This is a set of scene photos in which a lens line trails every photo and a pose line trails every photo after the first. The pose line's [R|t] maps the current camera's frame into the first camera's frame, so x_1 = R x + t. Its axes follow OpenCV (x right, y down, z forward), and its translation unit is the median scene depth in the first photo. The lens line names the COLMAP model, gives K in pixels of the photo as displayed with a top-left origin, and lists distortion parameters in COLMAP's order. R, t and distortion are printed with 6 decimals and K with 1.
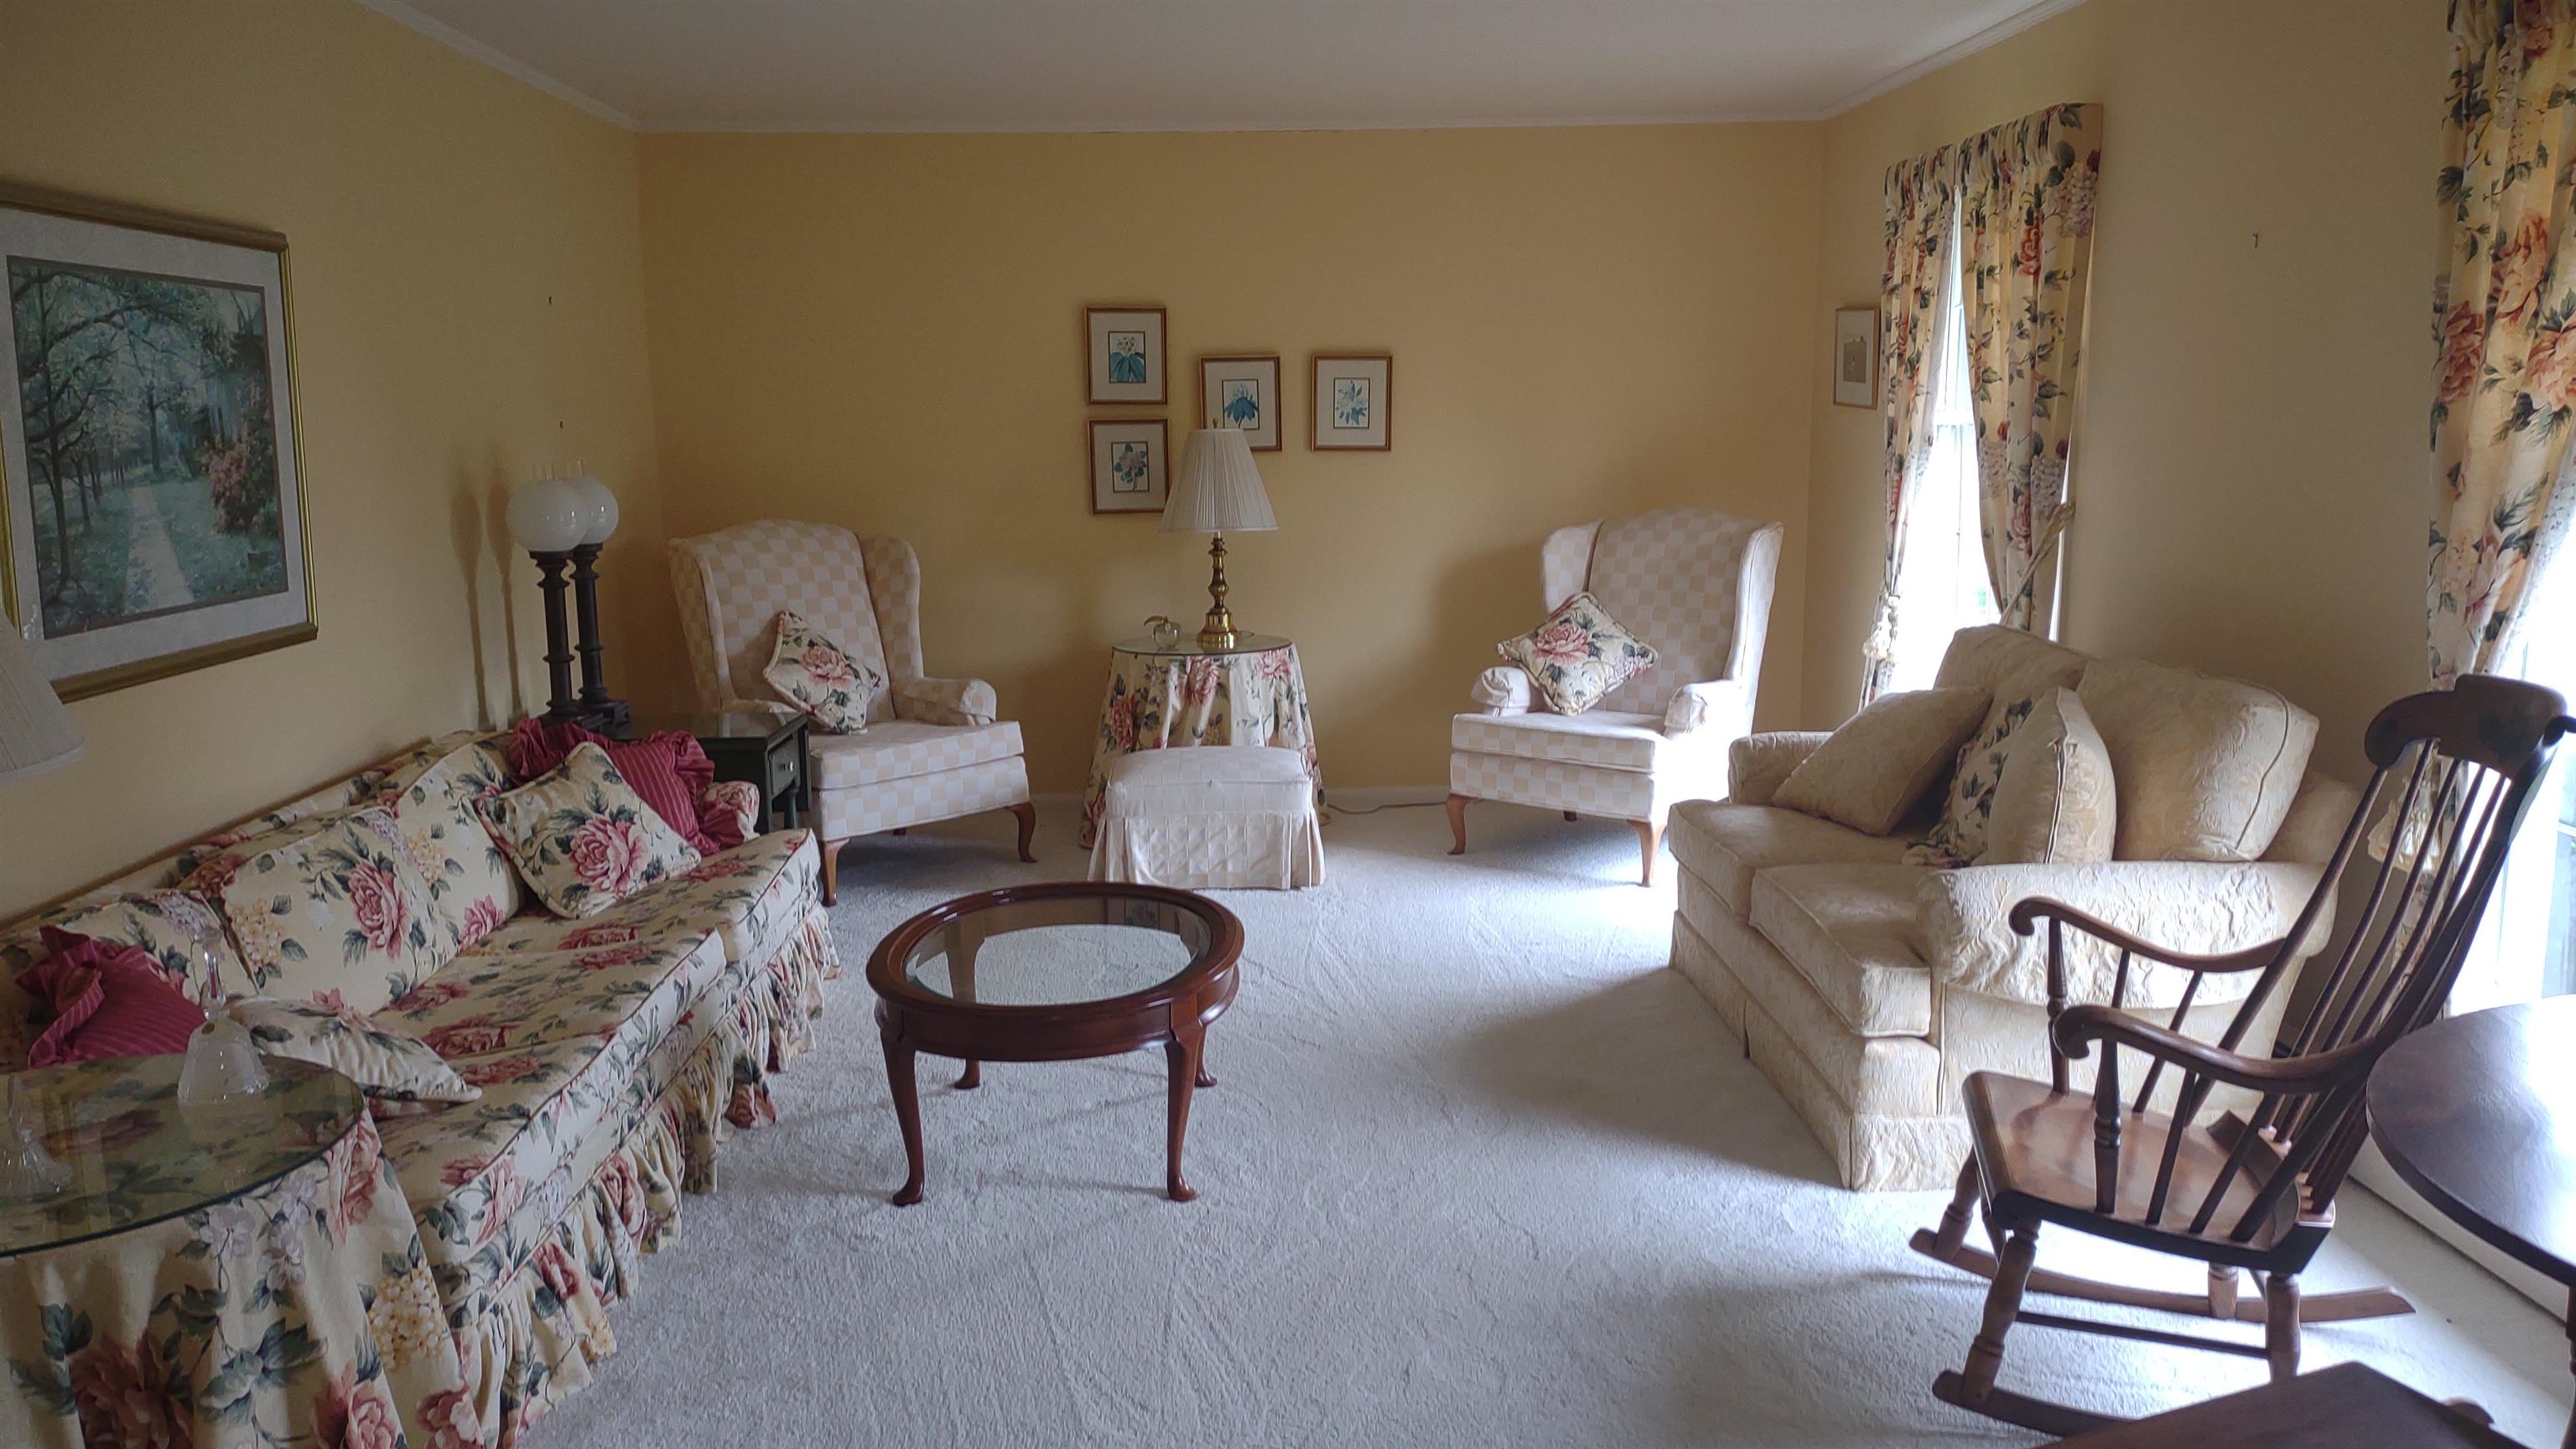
lens RADIAL K [[1922.5, 0, 1297.6], [0, 1922.5, 724.5], [0, 0, 1]] dist [0.009565, -0.004682]
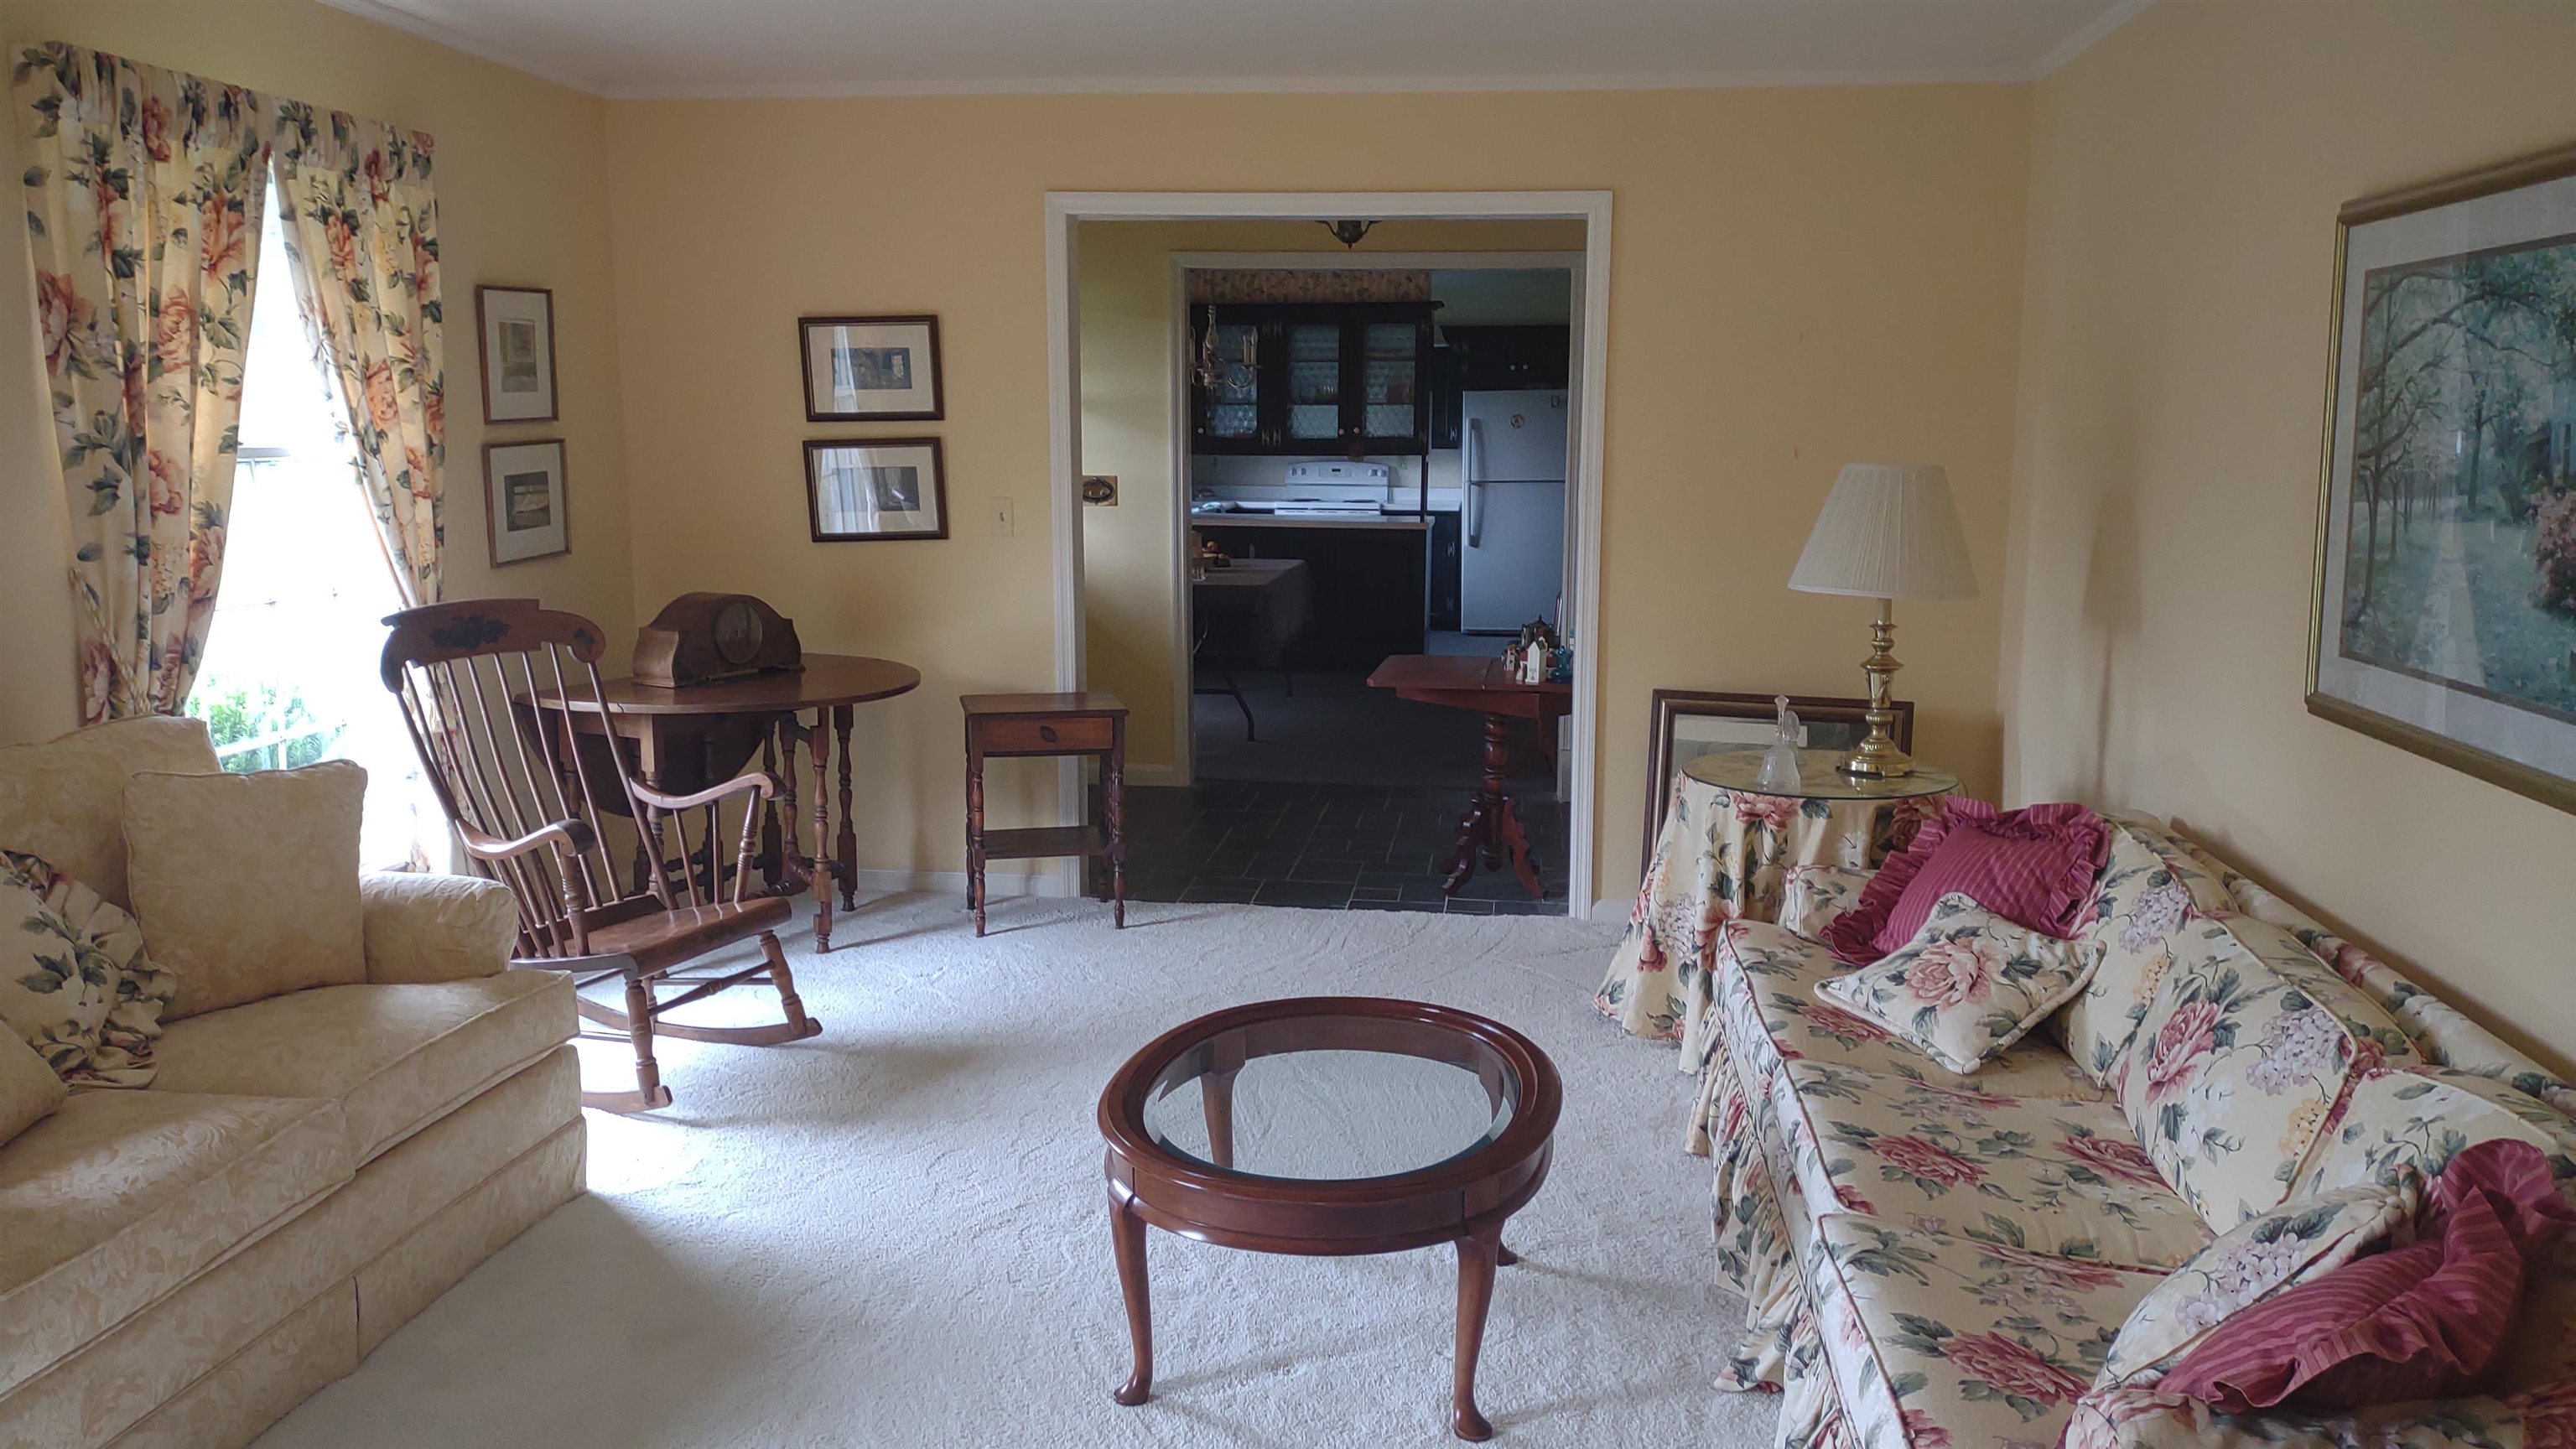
lens RADIAL K [[2032.6, 0, 1291.2], [0, 2032.6, 731.0], [0, 0, 1]] dist [0.005273, 0.001571]
pose [[-0.986119, -0.019315, 0.164914, -0.271554], [0.032881, 0.950825, 0.307978, -0.326785], [-0.162753, 0.309125, -0.936992, 1.954562]]
